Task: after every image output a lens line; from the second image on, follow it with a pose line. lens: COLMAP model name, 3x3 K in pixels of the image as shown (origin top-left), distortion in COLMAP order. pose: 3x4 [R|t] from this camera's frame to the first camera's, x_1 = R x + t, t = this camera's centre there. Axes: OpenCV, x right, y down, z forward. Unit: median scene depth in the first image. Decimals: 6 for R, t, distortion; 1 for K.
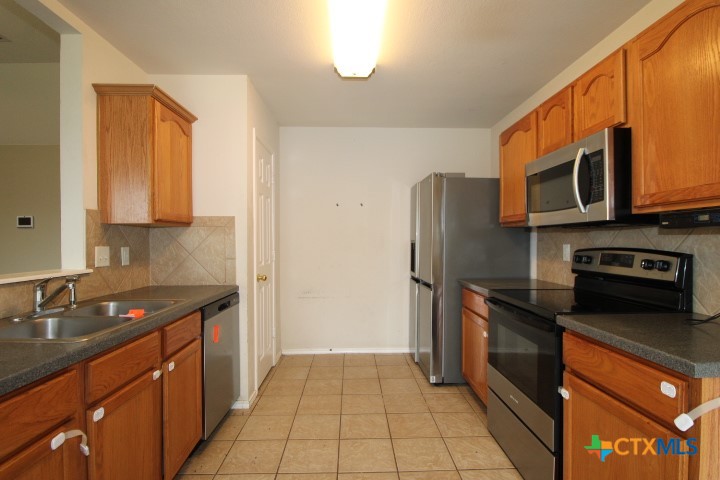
lens RADIAL K [[361.1, 0, 361.0], [0, 361.1, 243.7], [0, 0, 1]] dist [0.005364, -0.014240]
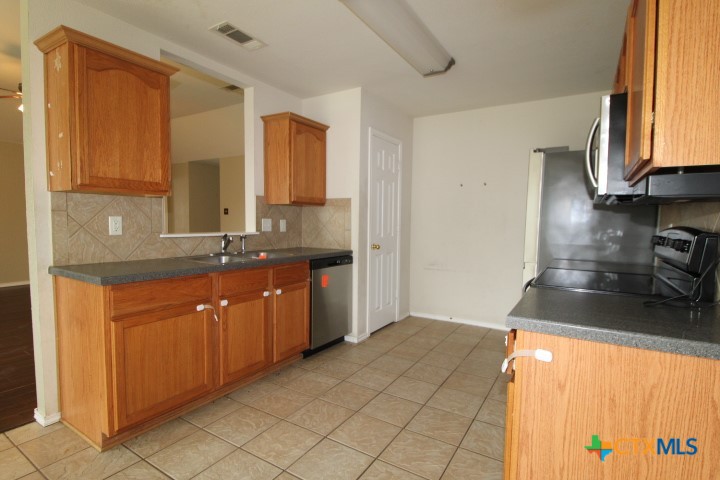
lens RADIAL K [[361.1, 0, 361.0], [0, 361.1, 243.7], [0, 0, 1]] dist [0.005364, -0.014240]
pose [[0.835159, 0.049630, -0.547765, 0.469925], [-0.020878, 0.998063, 0.058596, 0.014401], [0.549612, -0.037500, 0.834578, -0.101693]]
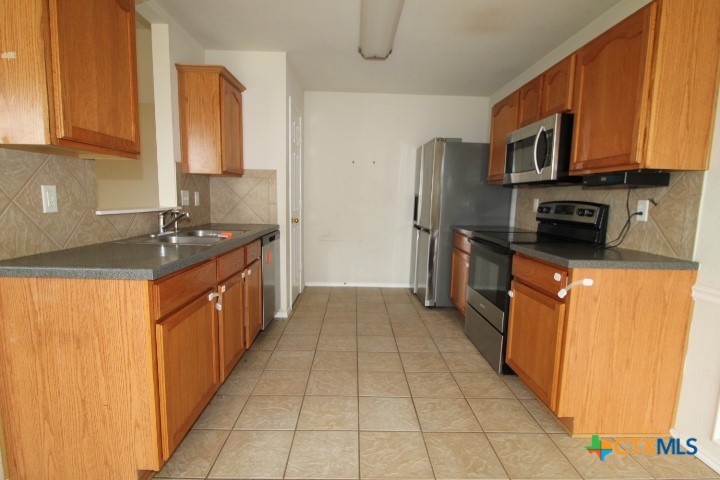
lens RADIAL K [[361.1, 0, 361.0], [0, 361.1, 243.7], [0, 0, 1]] dist [0.005364, -0.014240]
pose [[0.999631, 0.026406, -0.006357, -0.043270], [-0.025458, 0.992505, 0.119527, 0.024593], [0.009466, -0.119321, 0.992811, -0.322505]]
